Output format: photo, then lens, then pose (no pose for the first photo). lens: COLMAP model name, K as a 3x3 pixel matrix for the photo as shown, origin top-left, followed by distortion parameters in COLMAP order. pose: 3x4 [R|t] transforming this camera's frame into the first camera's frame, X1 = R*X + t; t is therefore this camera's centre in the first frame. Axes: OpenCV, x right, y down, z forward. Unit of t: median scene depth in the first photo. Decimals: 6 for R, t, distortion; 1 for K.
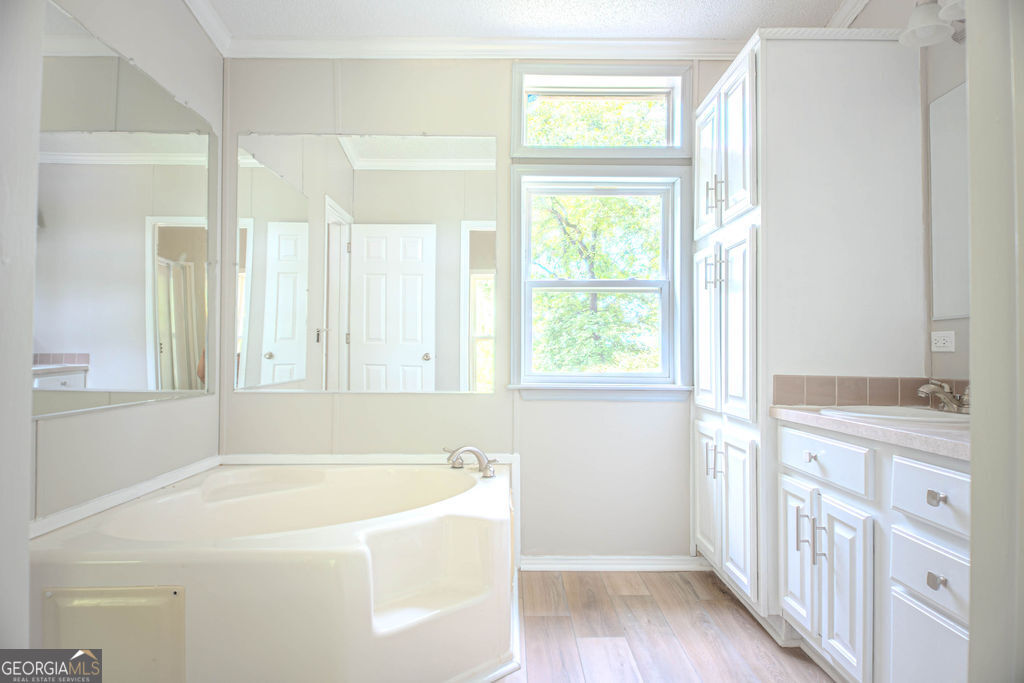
lens RADIAL K [[642.7, 0, 511.9], [0, 642.7, 337.6], [0, 0, 1]] dist [0.062032, -0.082004]
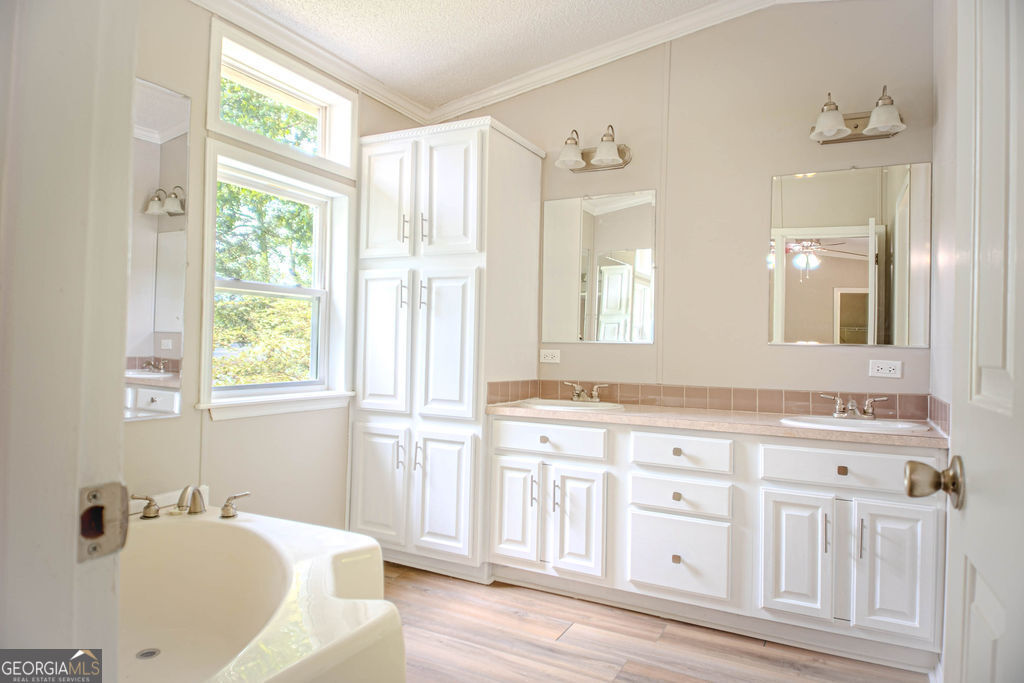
lens RADIAL K [[642.7, 0, 511.9], [0, 642.7, 337.6], [0, 0, 1]] dist [0.062032, -0.082004]
pose [[0.474278, 0.013461, 0.880272, -0.731217], [-0.038599, 0.999240, 0.005517, -0.042742], [-0.879529, -0.036594, 0.474437, 0.334701]]
